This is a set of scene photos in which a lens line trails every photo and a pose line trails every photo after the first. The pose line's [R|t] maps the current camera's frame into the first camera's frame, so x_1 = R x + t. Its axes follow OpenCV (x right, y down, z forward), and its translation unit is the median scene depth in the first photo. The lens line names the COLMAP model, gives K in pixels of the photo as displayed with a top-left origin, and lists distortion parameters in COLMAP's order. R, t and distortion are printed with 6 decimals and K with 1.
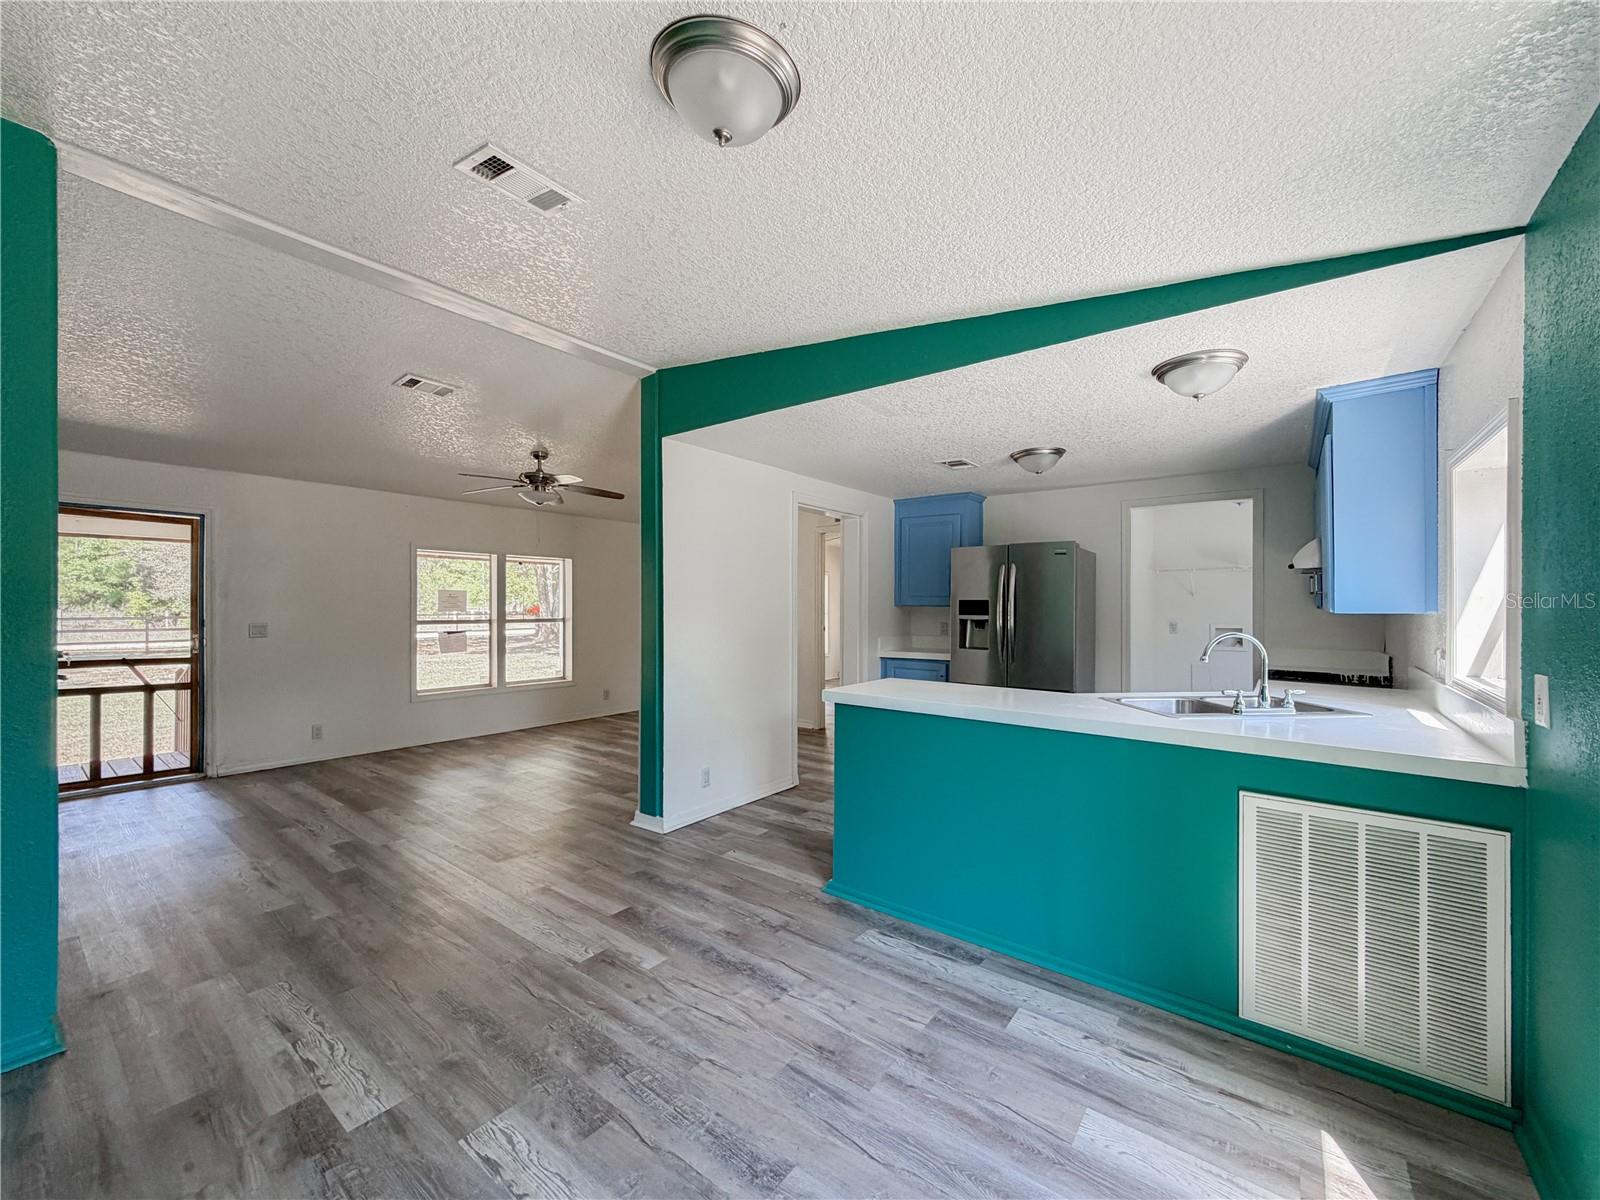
lens RADIAL K [[629.1, 0, 813.8], [0, 629.1, 604.0], [0, 0, 1]] dist [-0.001399, -0.000005]
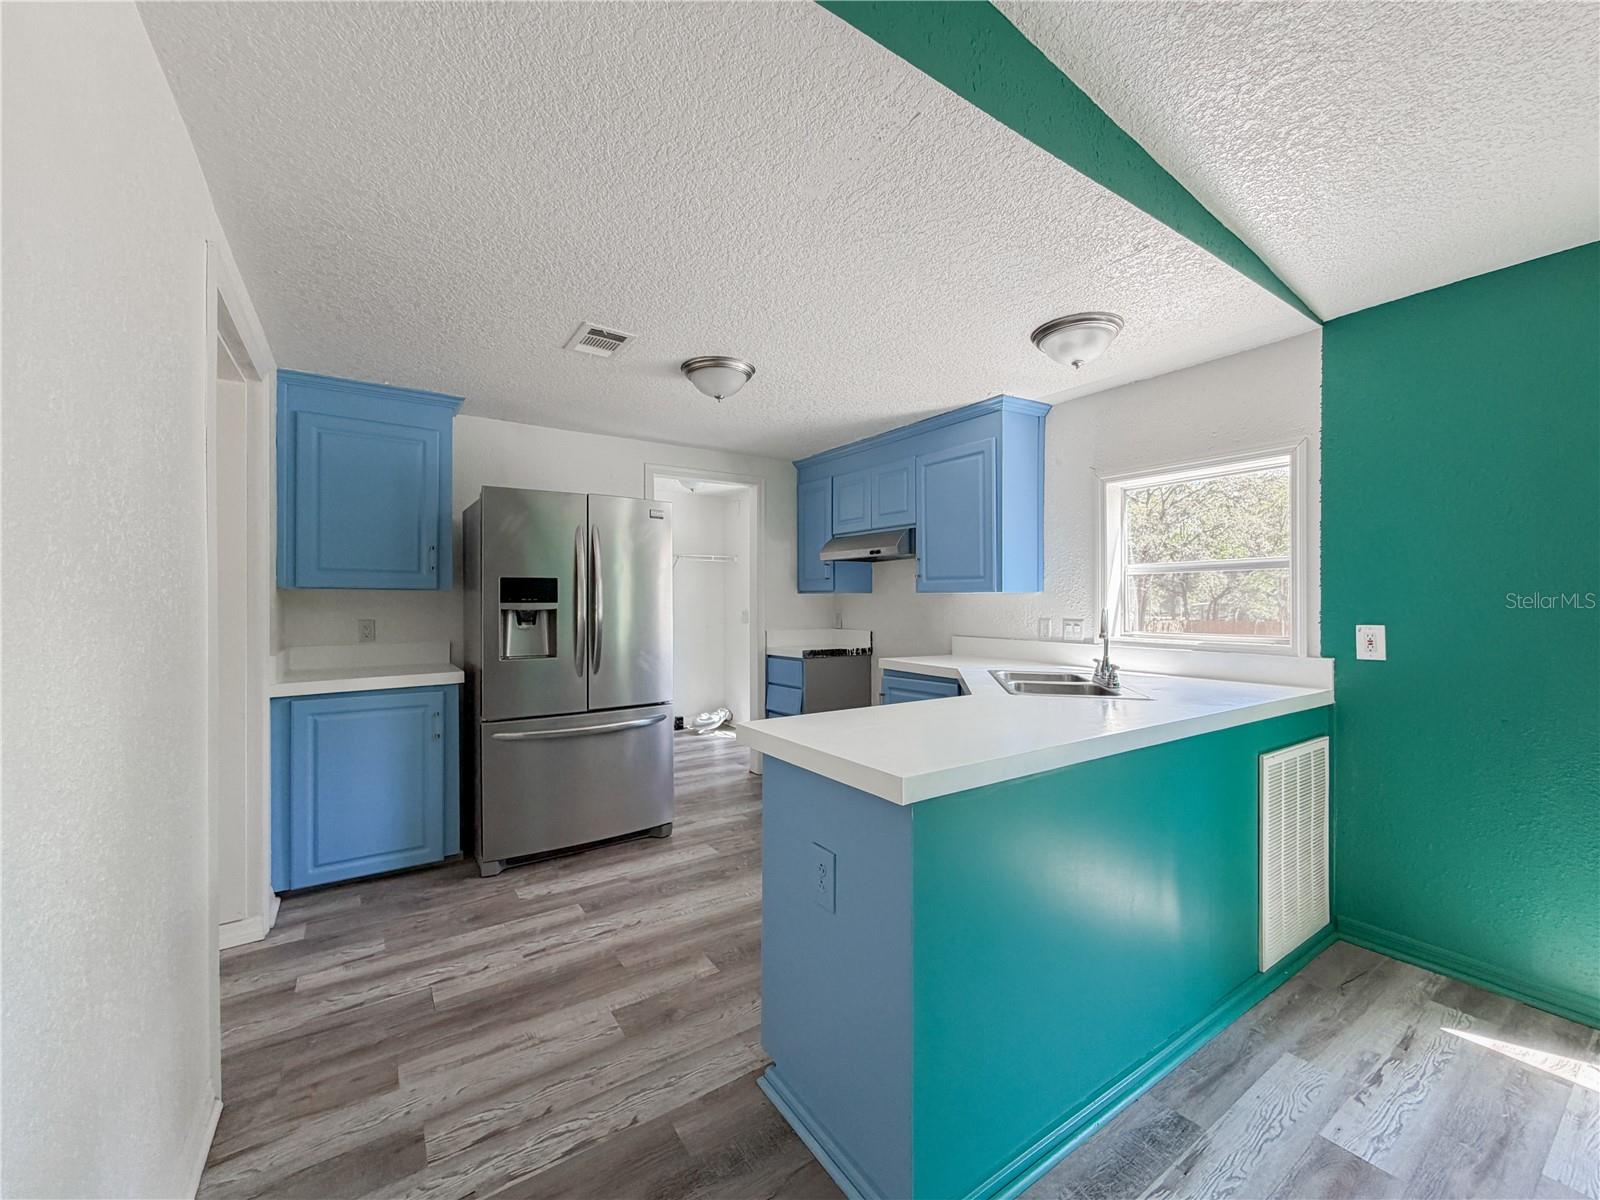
lens RADIAL K [[632.8, 0, 780.6], [0, 632.8, 602.5], [0, 0, 1]] dist [-0.000028, 0.000133]
pose [[0.346688, -0.007959, 0.937947, -0.482132], [0.002893, 0.999968, 0.007416, 0.028212], [-0.937976, 0.000143, 0.346700, 1.155061]]
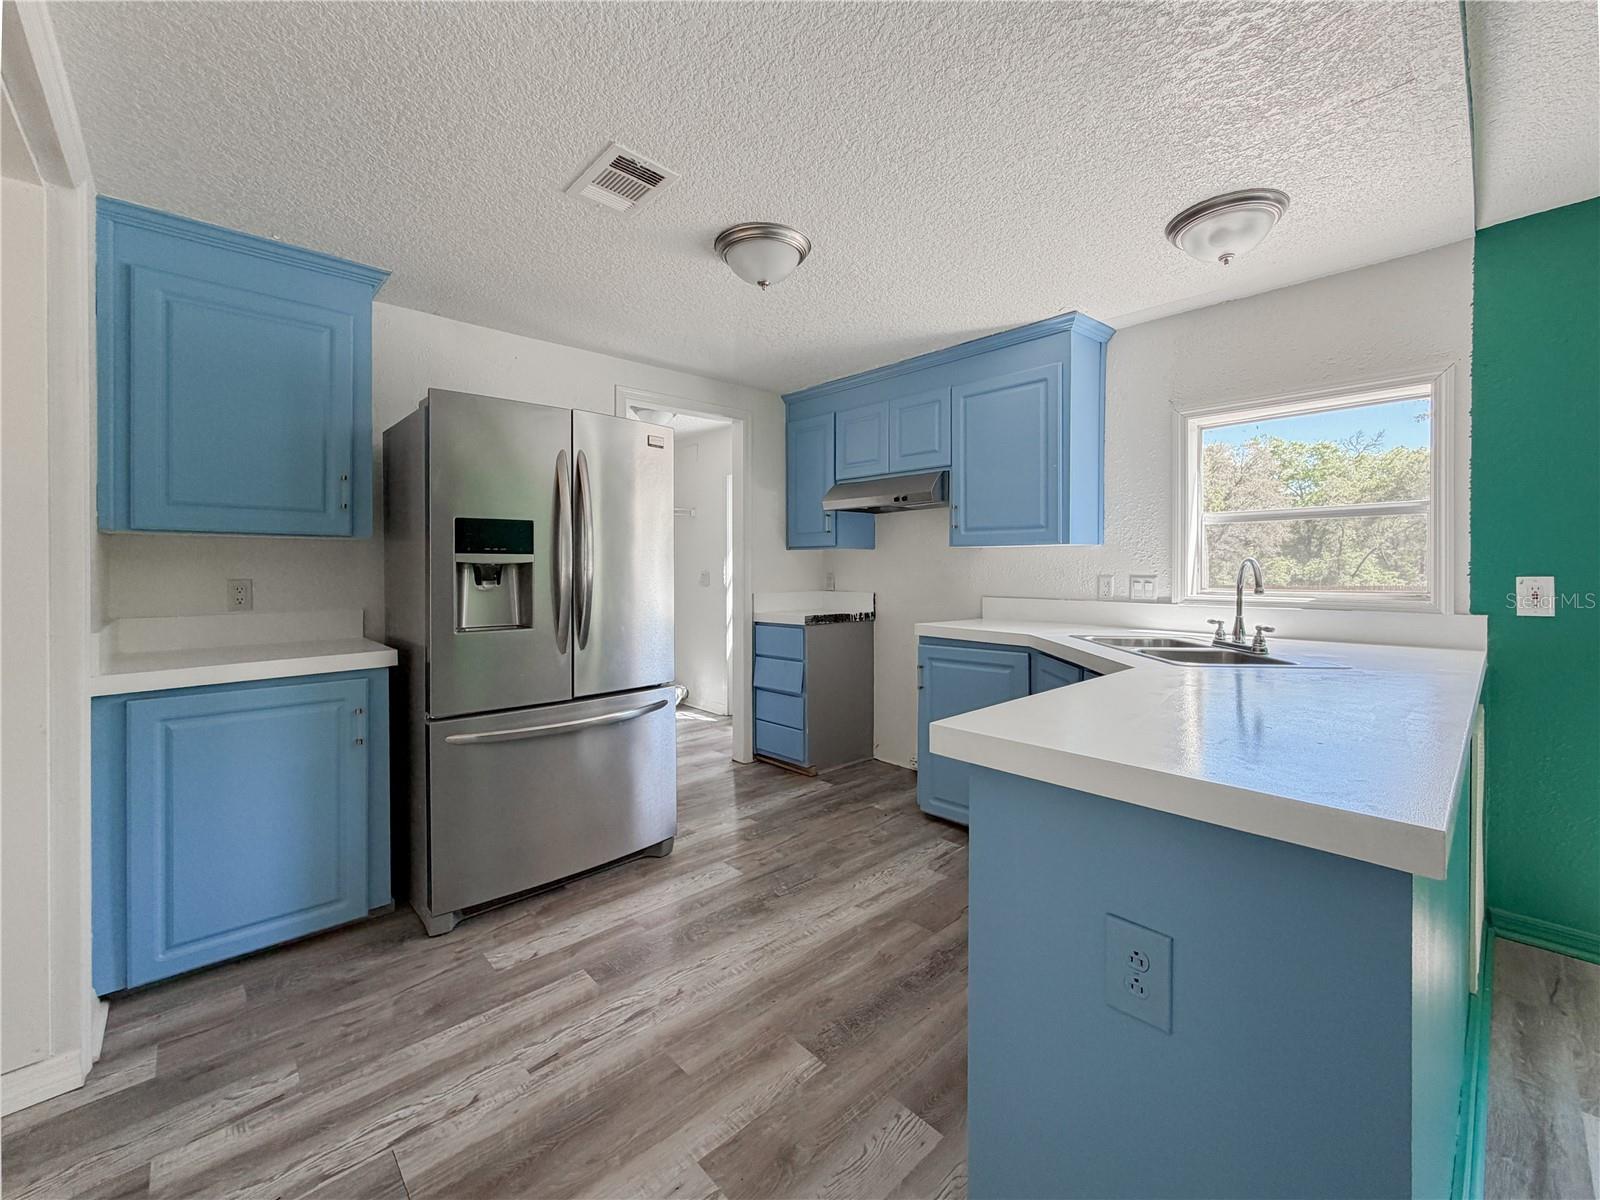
lens RADIAL K [[652.0, 0, 781.9], [0, 652.0, 571.4], [0, 0, 1]] dist [-0.000390, 0.000208]
pose [[0.198828, -0.012633, 0.979953, -0.318277], [0.002761, 0.999920, 0.012330, 0.051556], [-0.980031, 0.000255, 0.198847, 1.464659]]
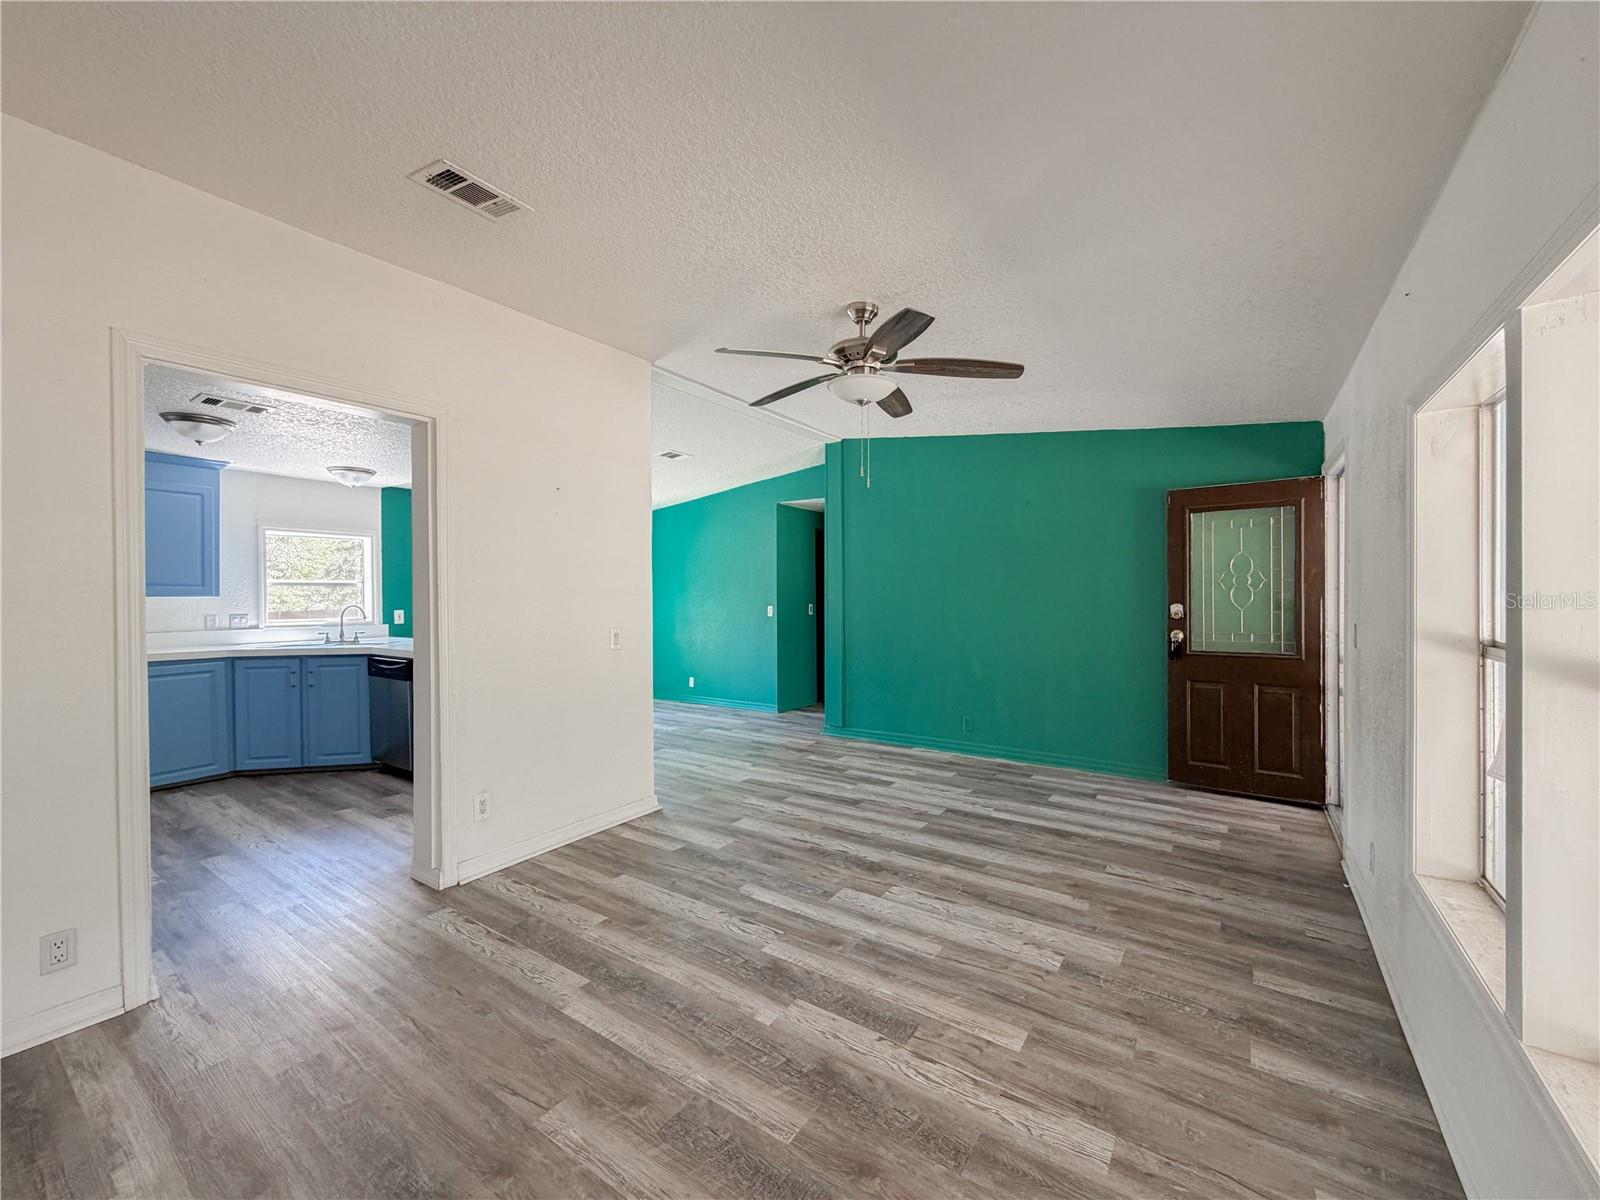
lens RADIAL K [[669.0, 0, 826.9], [0, 669.0, 601.0], [0, 0, 1]] dist [0.001938, 0.000318]
pose [[-0.998975, 0.000340, -0.045268, -0.823063], [-0.000114, 0.999950, 0.010026, 0.010323], [0.045269, 0.010021, -0.998925, 3.356978]]
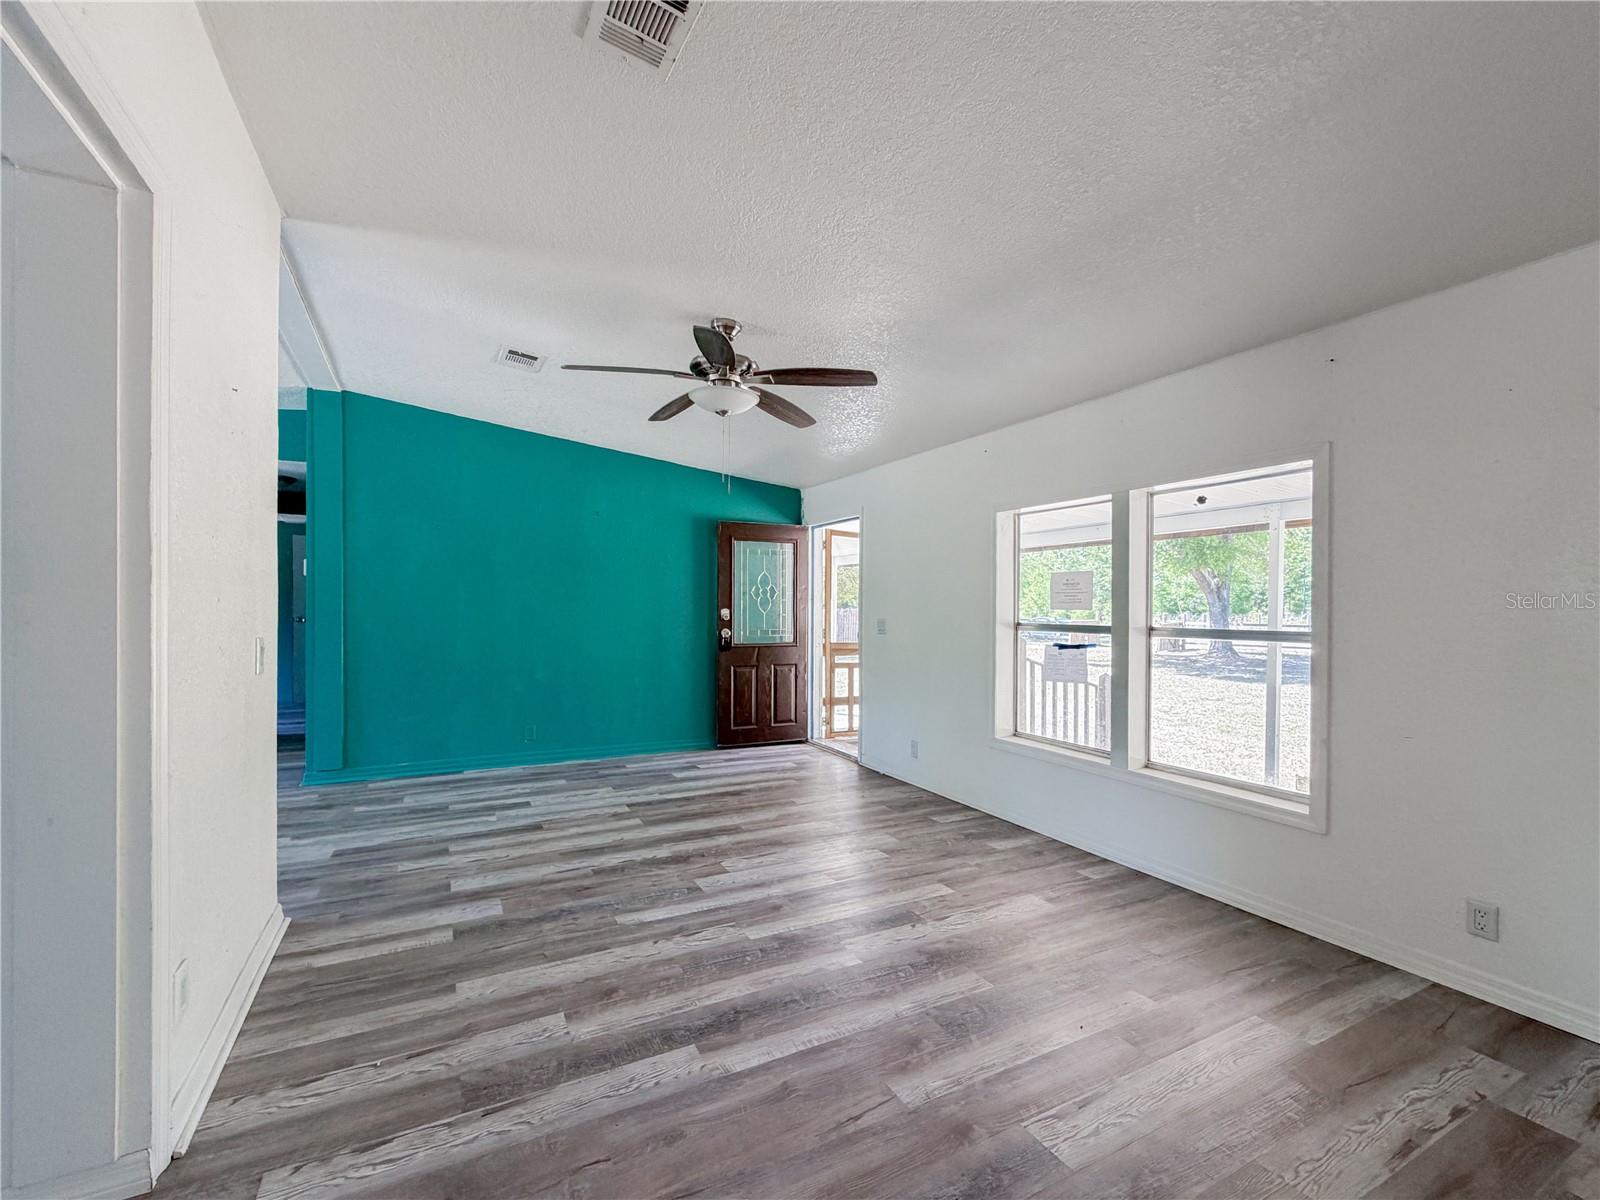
lens RADIAL K [[652.2, 0, 811.1], [0, 652.2, 602.5], [0, 0, 1]] dist [0.000640, 0.000004]
pose [[-0.433731, -0.019362, -0.900834, 0.125581], [-0.013113, 0.999799, -0.015176, 0.048370], [0.900947, 0.005230, -0.433898, 2.845634]]
